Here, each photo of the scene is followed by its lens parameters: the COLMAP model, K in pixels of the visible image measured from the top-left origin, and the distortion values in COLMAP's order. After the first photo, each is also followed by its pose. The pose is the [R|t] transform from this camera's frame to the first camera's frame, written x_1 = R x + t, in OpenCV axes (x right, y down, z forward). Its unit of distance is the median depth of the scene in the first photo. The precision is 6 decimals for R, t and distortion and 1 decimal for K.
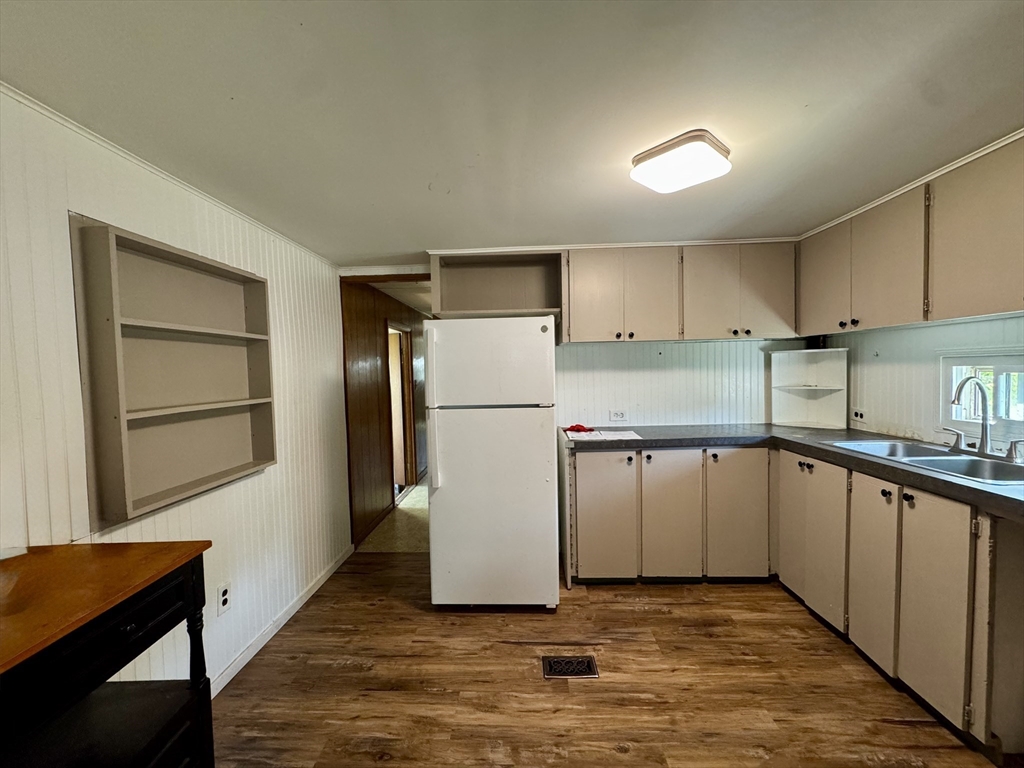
lens RADIAL K [[405.8, 0, 509.6], [0, 405.8, 385.7], [0, 0, 1]] dist [-0.002861, 0.000358]
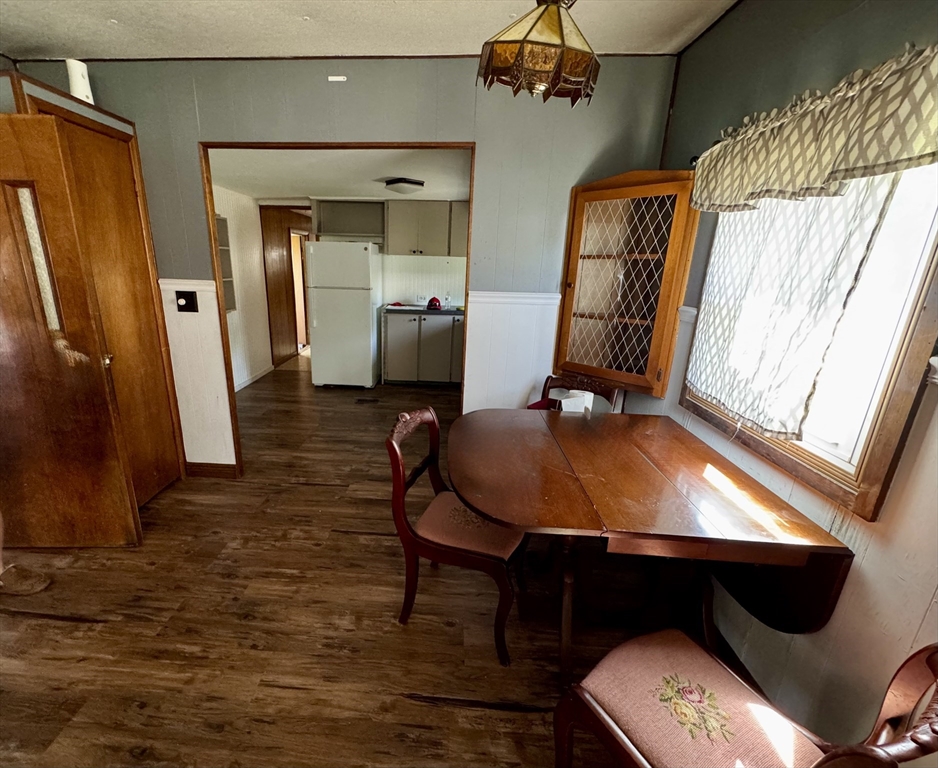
lens RADIAL K [[419.0, 0, 416.9], [0, 419.0, 381.7], [0, 0, 1]] dist [-0.004839, 0.000569]
pose [[0.998642, 0.050617, -0.012305, 0.374196], [-0.046069, 0.968455, 0.244893, -0.022324], [0.024313, -0.243994, 0.969472, -1.081147]]
